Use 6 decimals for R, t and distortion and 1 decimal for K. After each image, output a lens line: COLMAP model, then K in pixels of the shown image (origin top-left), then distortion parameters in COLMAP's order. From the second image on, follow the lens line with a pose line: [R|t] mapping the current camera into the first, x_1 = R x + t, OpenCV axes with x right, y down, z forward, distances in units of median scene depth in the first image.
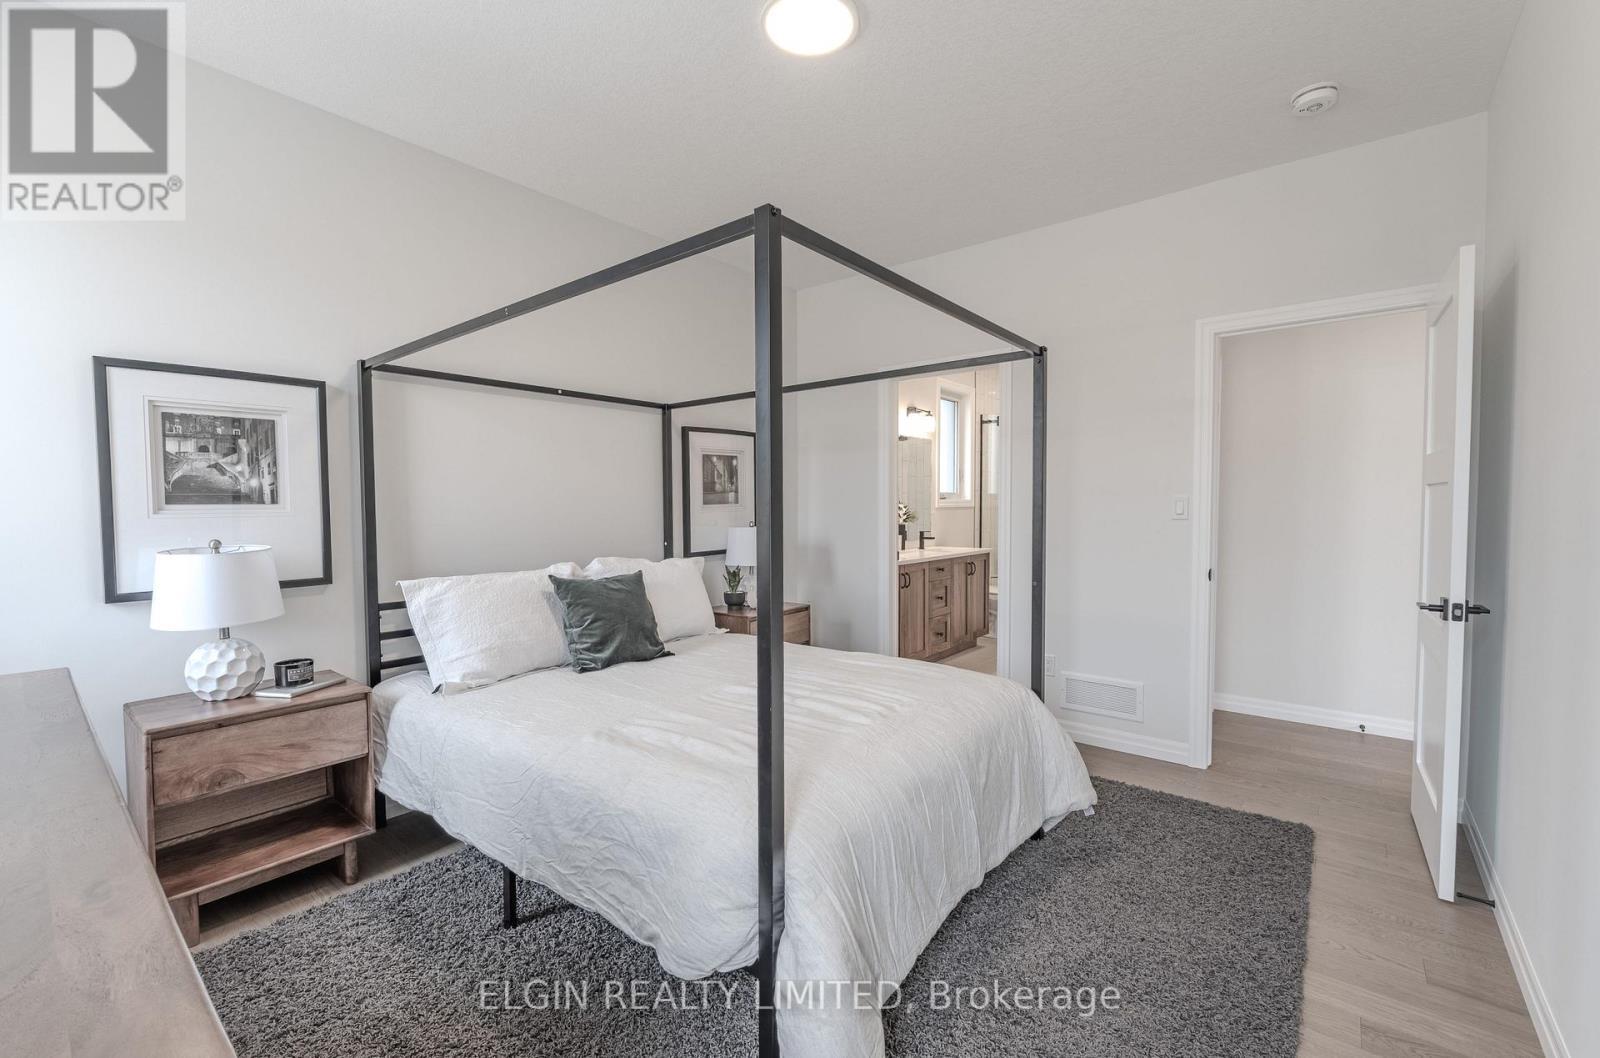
lens RADIAL K [[668.1, 0, 793.6], [0, 668.1, 515.6], [0, 0, 1]] dist [-0.003554, -0.000318]
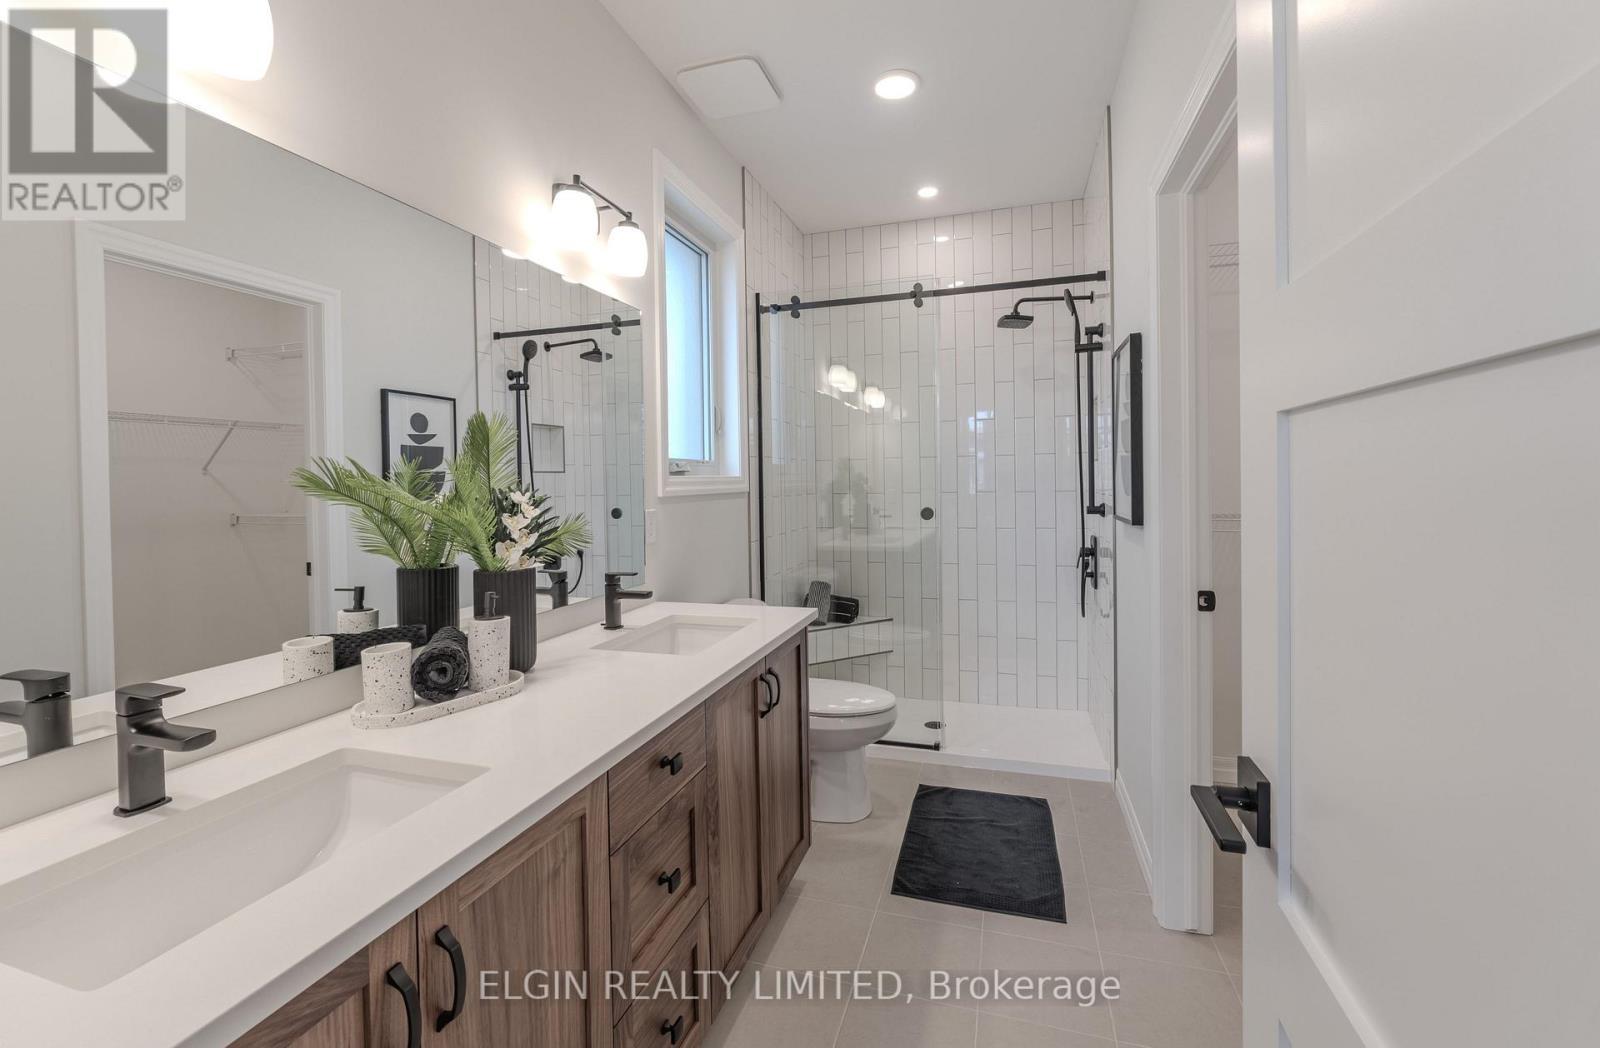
lens RADIAL K [[663.3, 0, 790.3], [0, 663.3, 483.1], [0, 0, 1]] dist [-0.001427, -0.000314]
pose [[0.929542, -0.015447, 0.368392, 0.193687], [0.024096, 0.999531, -0.018888, -0.015001], [-0.367928, 0.026434, 0.929479, 0.839348]]
